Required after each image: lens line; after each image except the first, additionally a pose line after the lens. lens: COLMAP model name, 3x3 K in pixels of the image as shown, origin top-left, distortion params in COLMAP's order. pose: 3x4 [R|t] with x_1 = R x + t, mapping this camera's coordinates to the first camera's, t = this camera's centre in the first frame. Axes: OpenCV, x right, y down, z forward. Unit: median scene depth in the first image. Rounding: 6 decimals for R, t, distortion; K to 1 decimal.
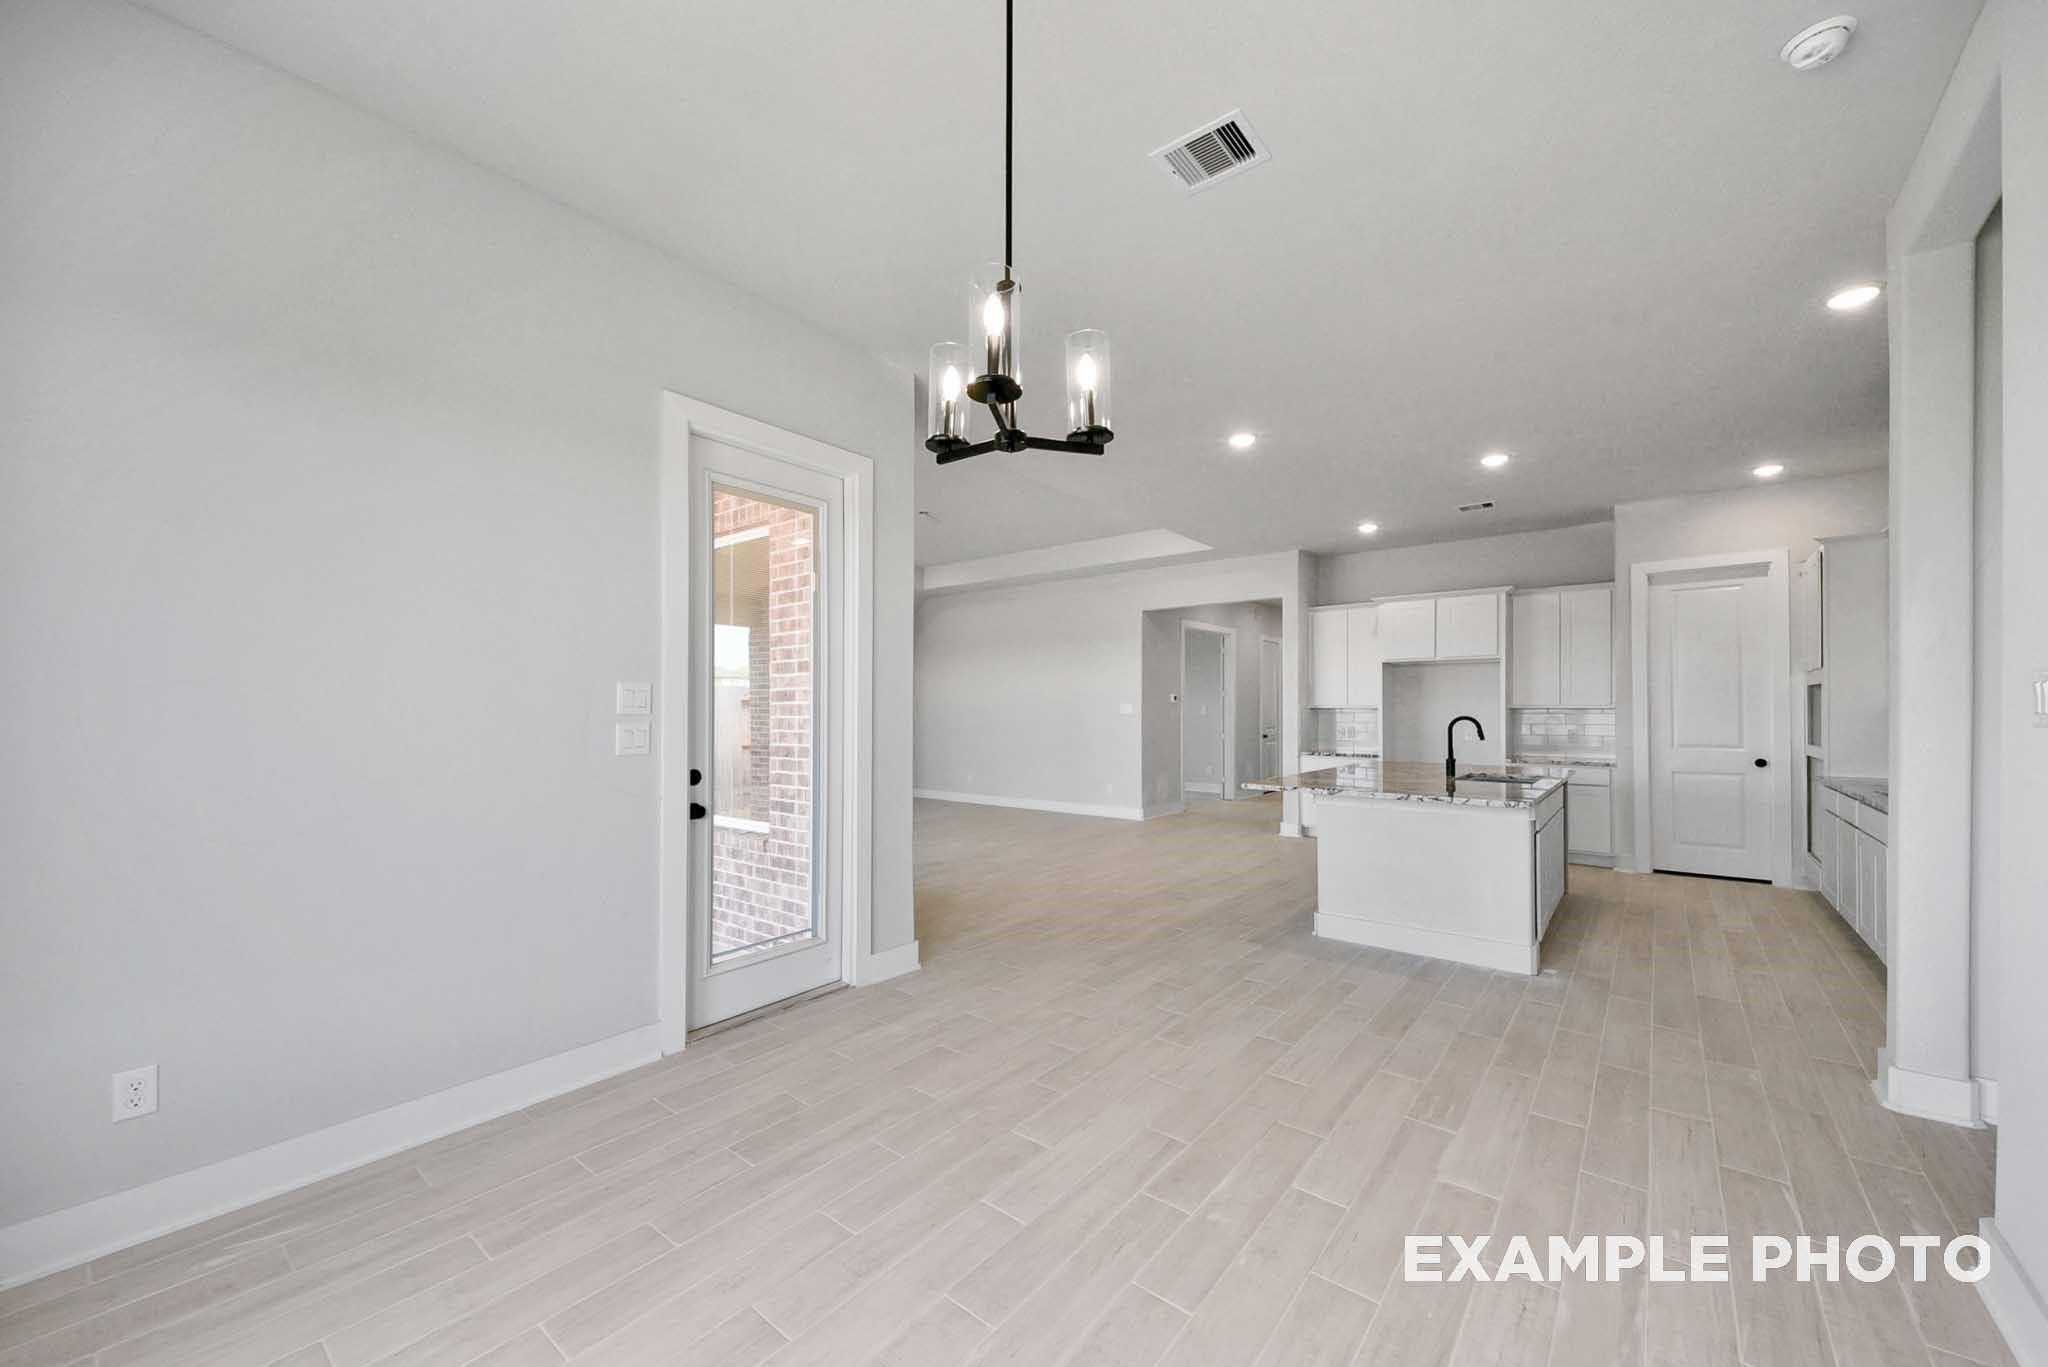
lens RADIAL K [[770.5, 0, 1024.2], [0, 770.5, 700.8], [0, 0, 1]] dist [0.014171, -0.001037]
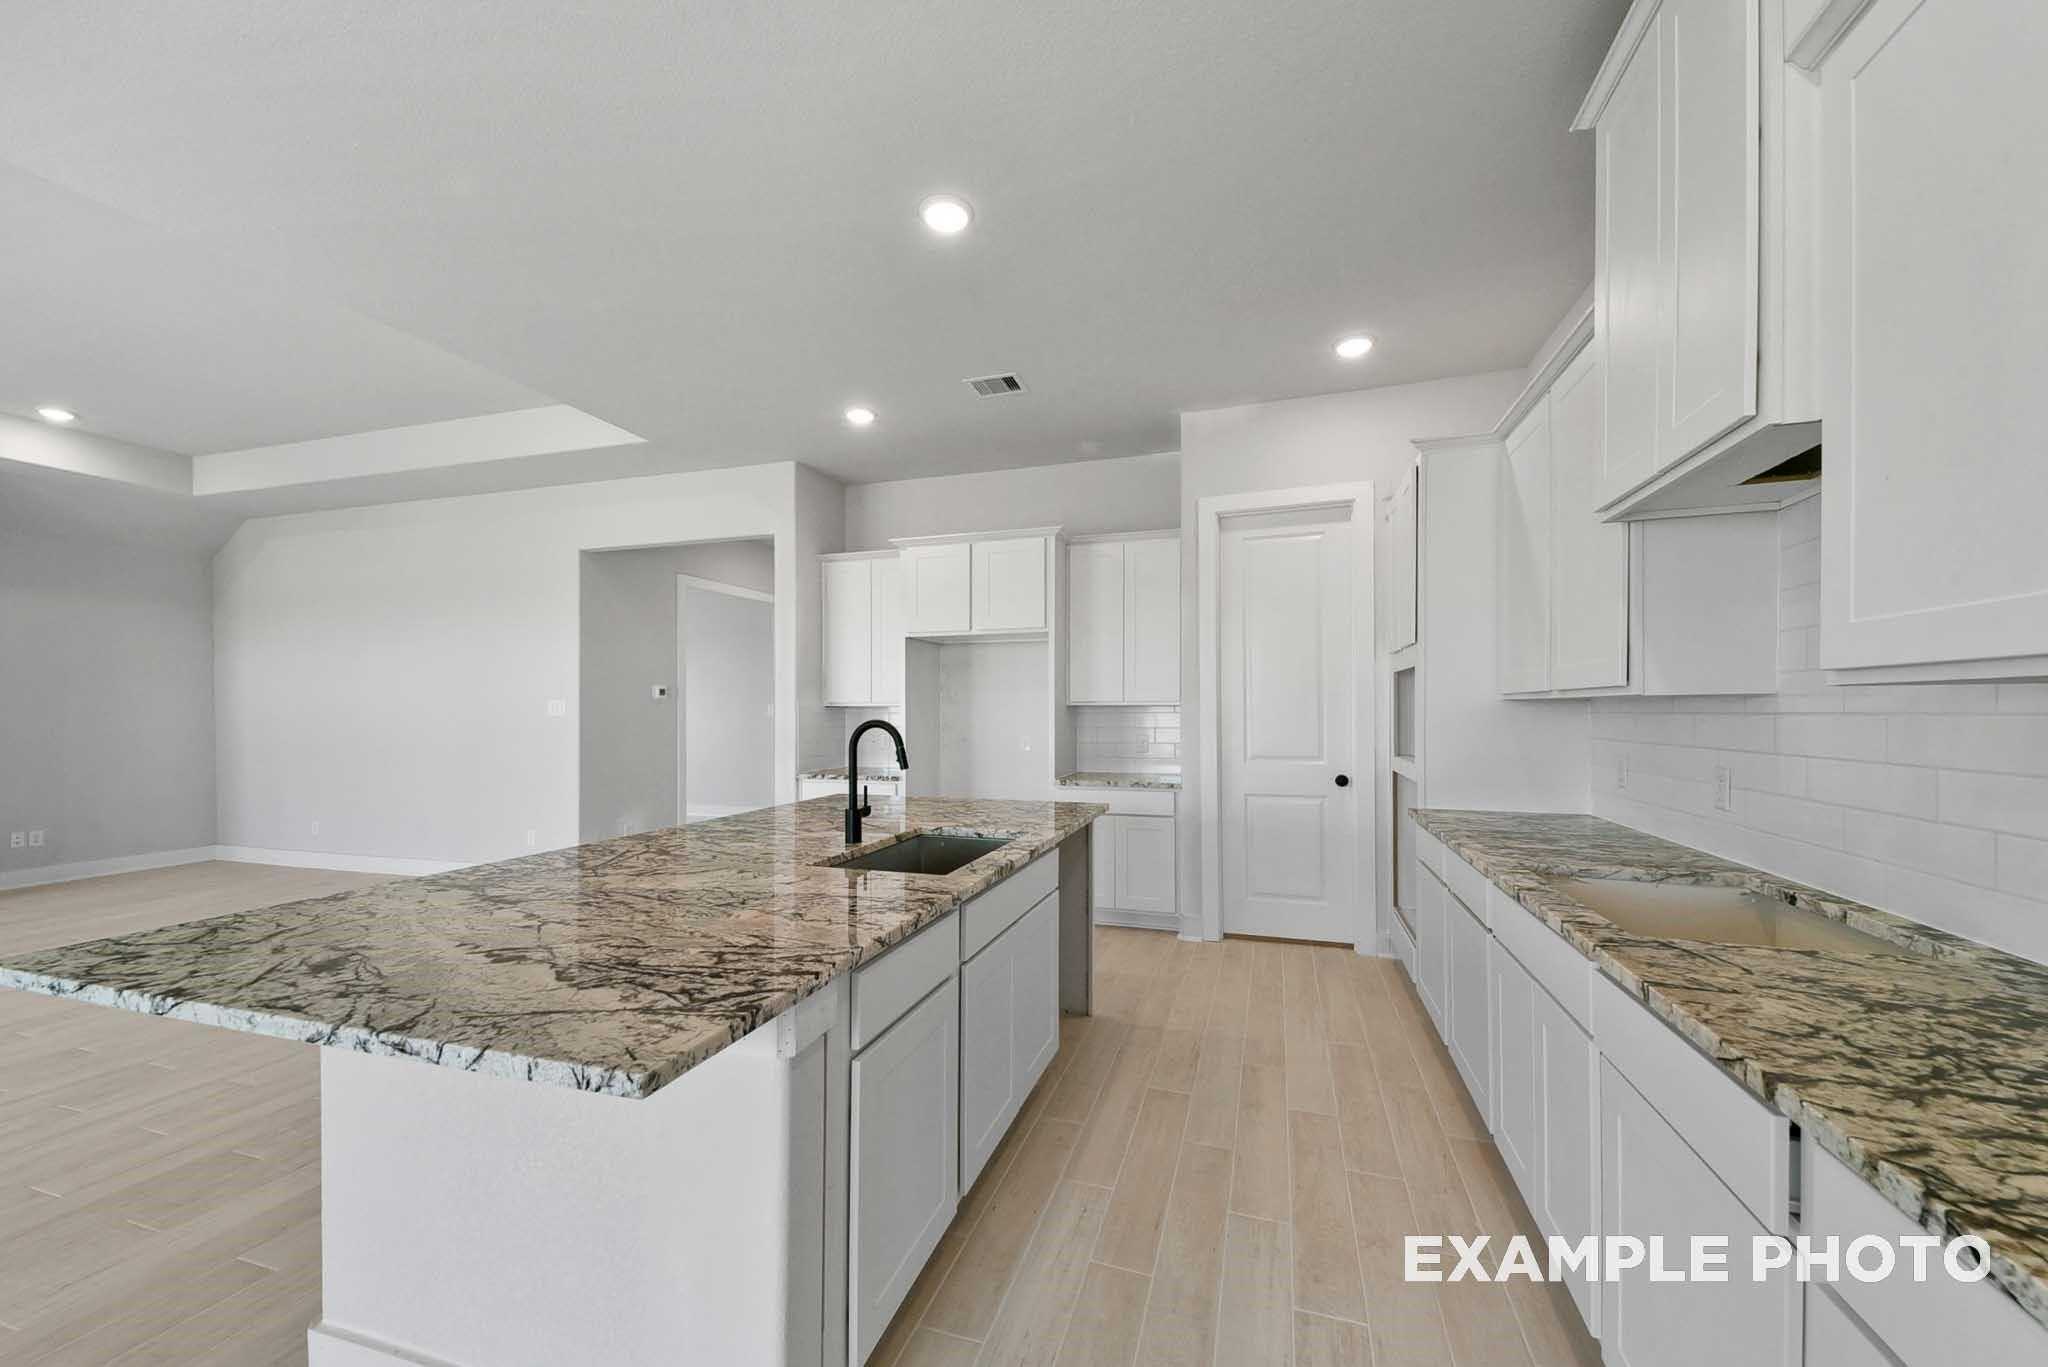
lens RADIAL K [[770.5, 0, 1021.8], [0, 770.5, 704.4], [0, 0, 1]] dist [0.014171, -0.001037]
pose [[0.933109, 0.000816, 0.359594, 0.384712], [-0.003302, 0.999975, 0.006300, 0.005588], [-0.359579, -0.007066, 0.933088, 0.411531]]
